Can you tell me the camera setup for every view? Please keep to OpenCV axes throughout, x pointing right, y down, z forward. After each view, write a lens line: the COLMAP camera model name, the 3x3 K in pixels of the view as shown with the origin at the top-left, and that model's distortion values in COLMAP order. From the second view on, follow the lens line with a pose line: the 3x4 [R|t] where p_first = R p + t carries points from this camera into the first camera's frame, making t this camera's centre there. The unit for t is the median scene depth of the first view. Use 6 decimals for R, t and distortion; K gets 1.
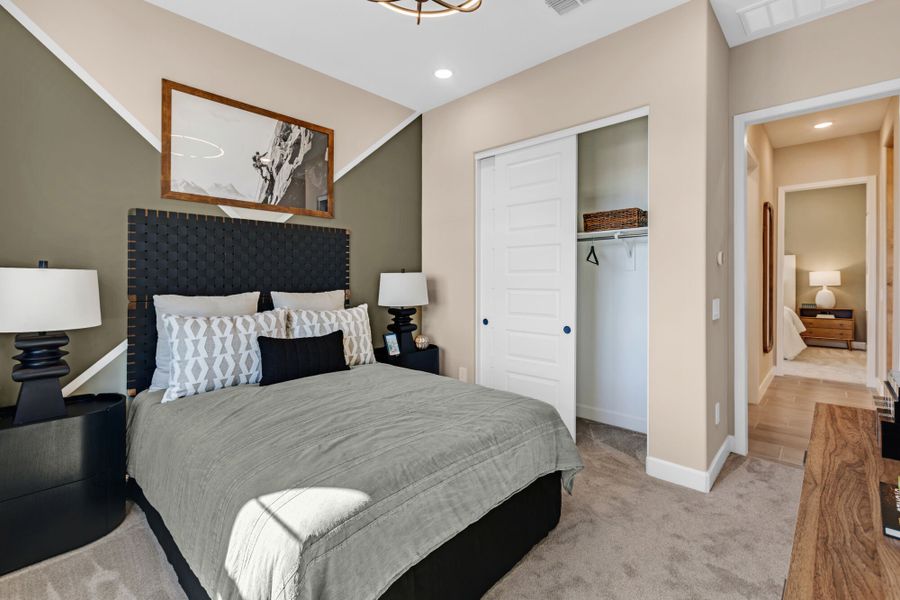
lens RADIAL K [[398.5, 0, 444.0], [0, 398.5, 282.0], [0, 0, 1]] dist [-0.001643, -0.000273]
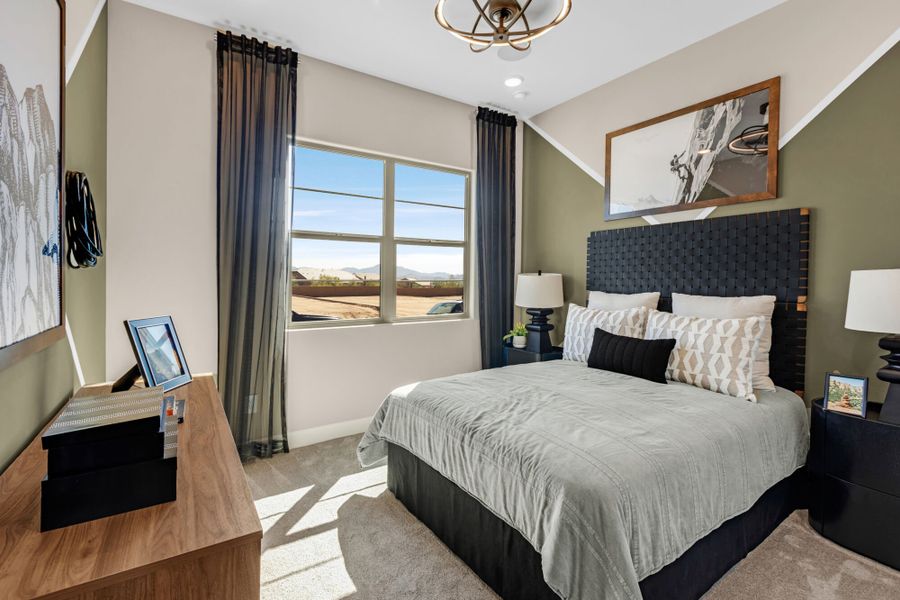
lens RADIAL K [[398.5, 0, 444.0], [0, 398.5, 282.0], [0, 0, 1]] dist [-0.001643, -0.000273]
pose [[-0.224841, 0.009257, -0.974351, 0.658326], [-0.008939, 0.999893, 0.011562, -0.008164], [0.974354, 0.011309, -0.224735, 0.654354]]
